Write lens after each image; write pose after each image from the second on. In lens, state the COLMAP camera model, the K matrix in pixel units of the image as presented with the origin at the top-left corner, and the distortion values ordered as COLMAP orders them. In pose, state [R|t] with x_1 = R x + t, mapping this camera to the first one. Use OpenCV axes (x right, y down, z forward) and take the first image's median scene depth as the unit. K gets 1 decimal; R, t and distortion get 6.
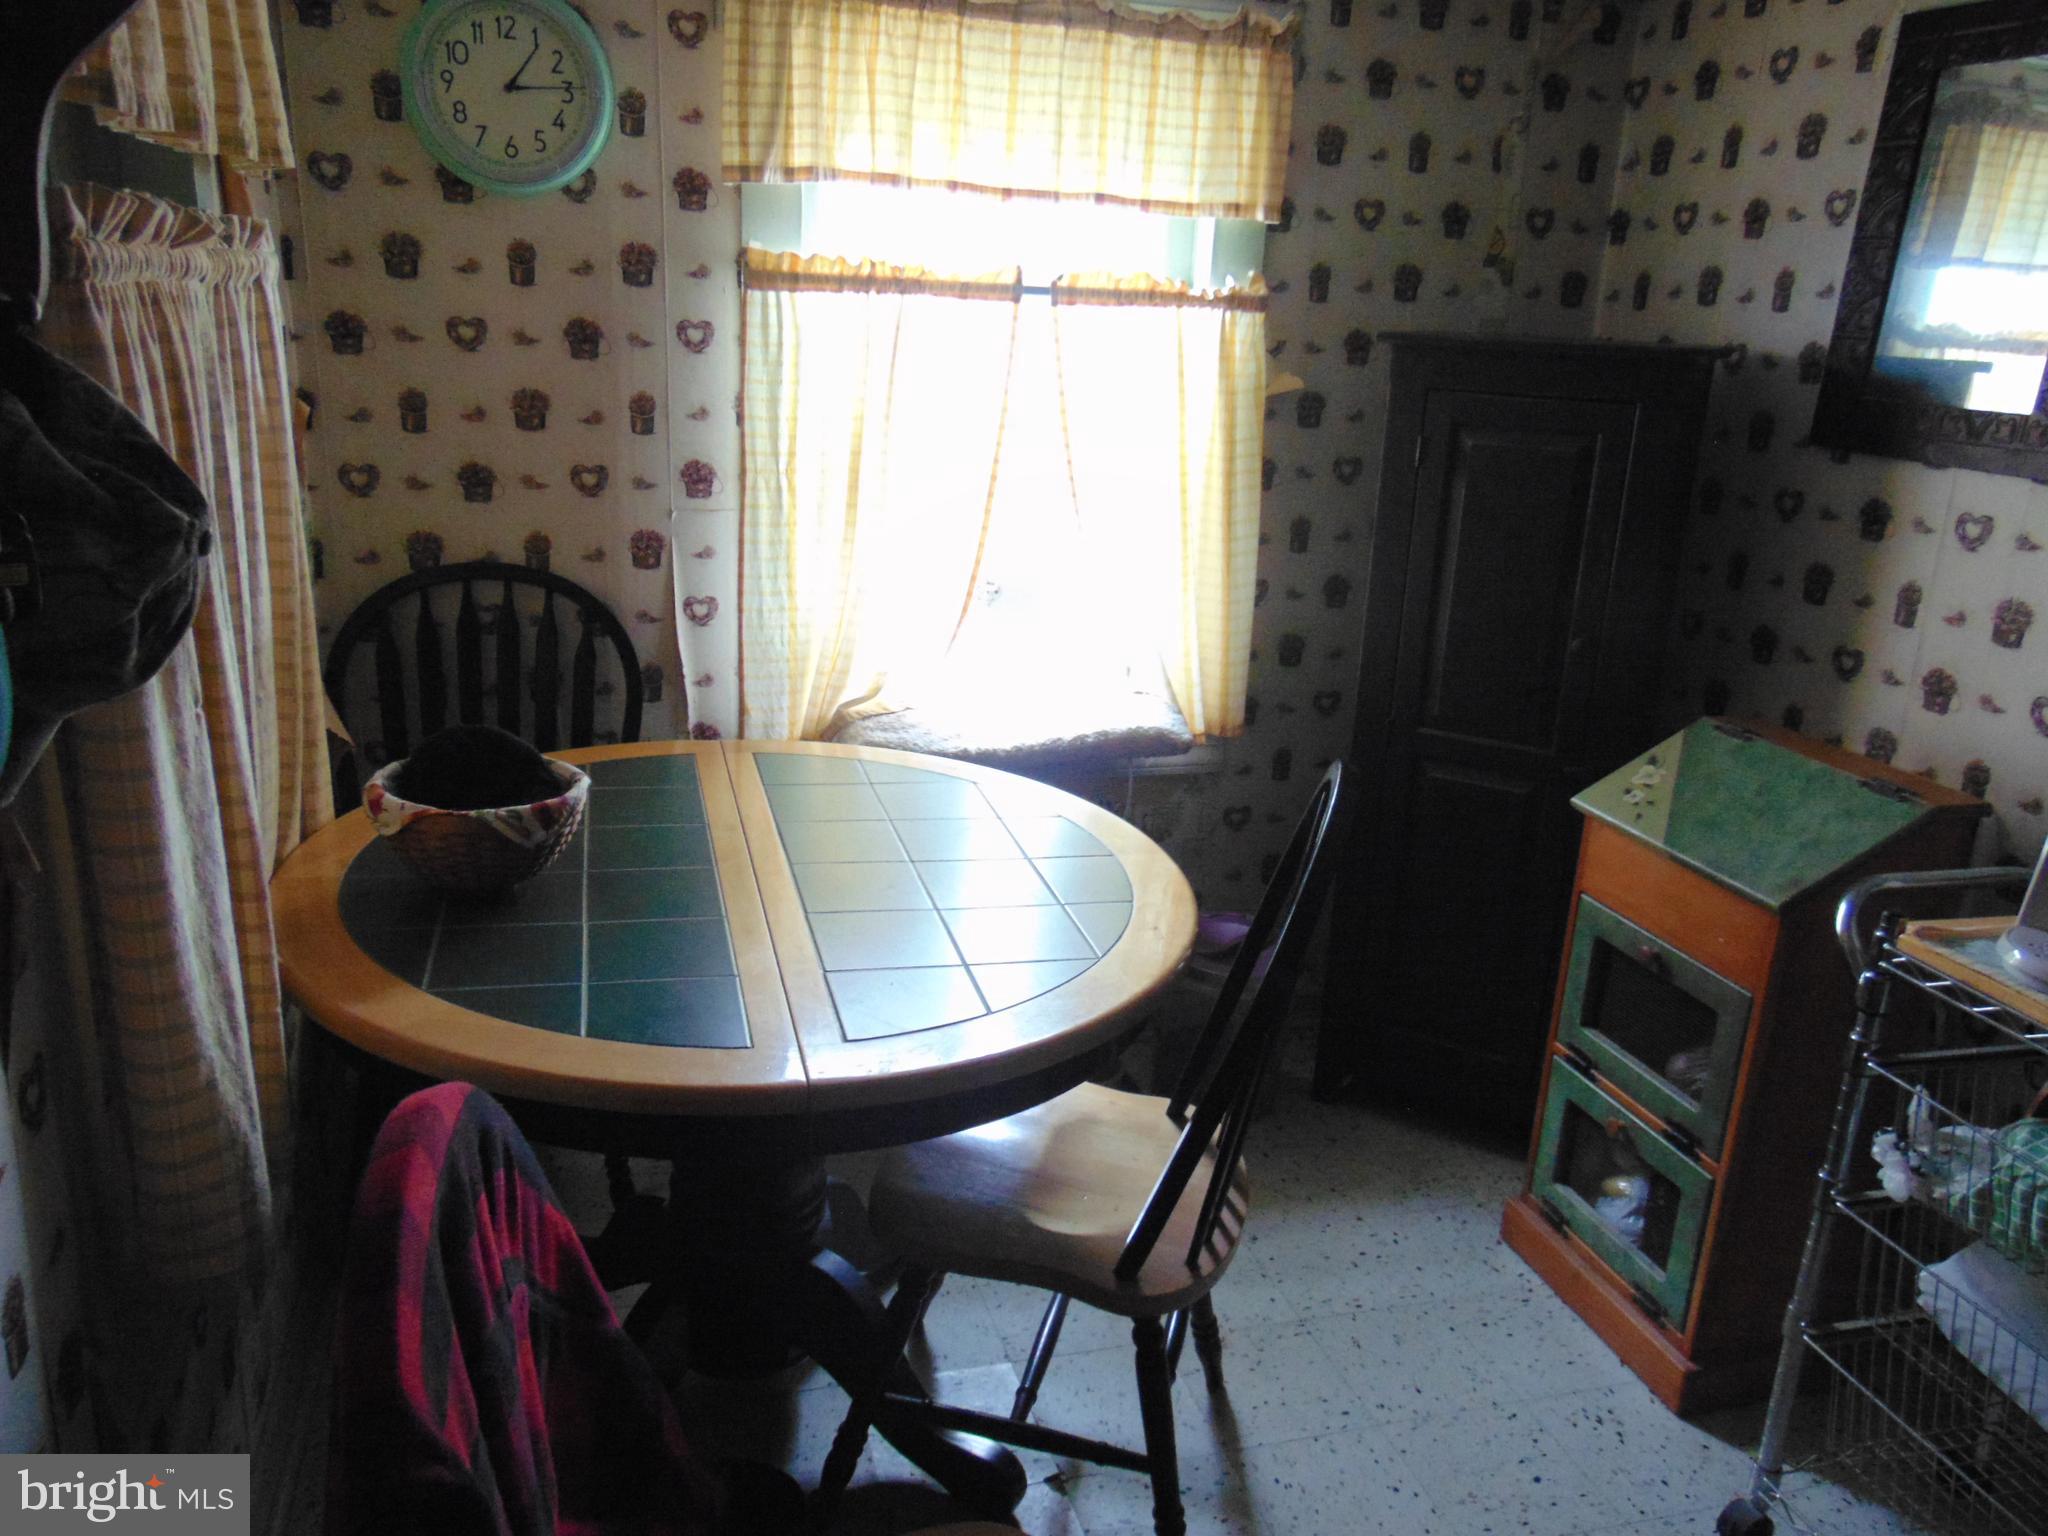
lens RADIAL K [[1536.6, 0, 1028.7], [0, 1536.6, 774.5], [0, 0, 1]] dist [-0.028023, 0.067113]
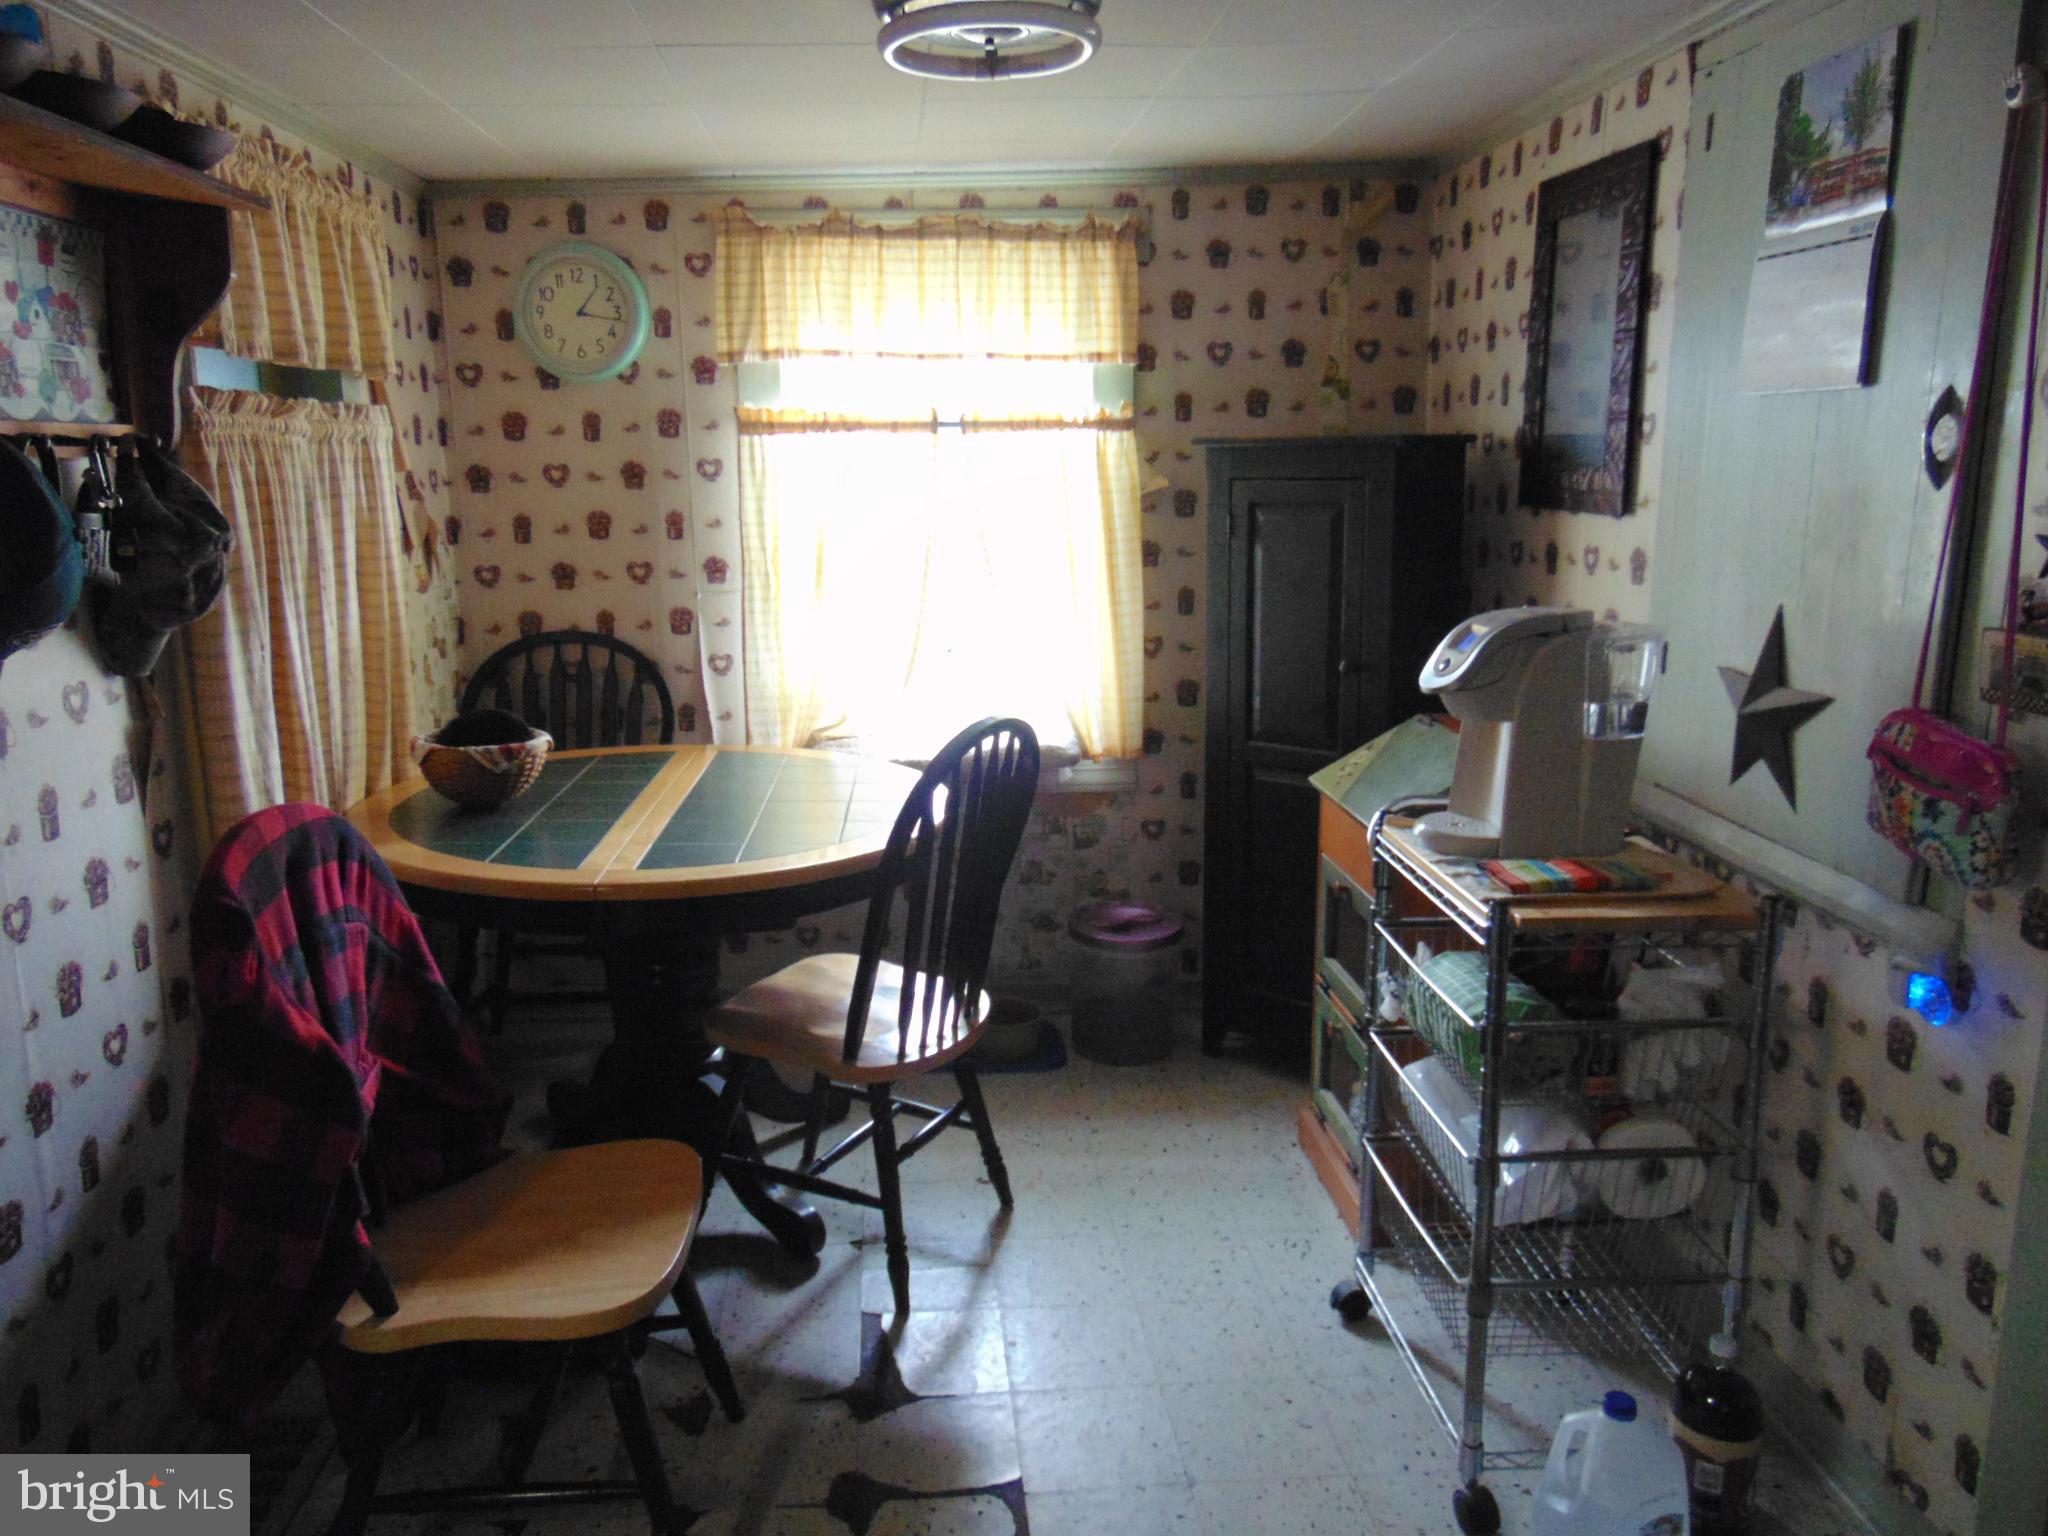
lens RADIAL K [[1536.6, 0, 1014.6], [0, 1536.6, 769.2], [0, 0, 1]] dist [-0.028023, 0.067113]
pose [[0.975863, -0.011600, -0.218077, 0.365923], [-0.011321, 0.994558, -0.103563, 0.135039], [0.218091, 0.103533, 0.970421, -0.291964]]
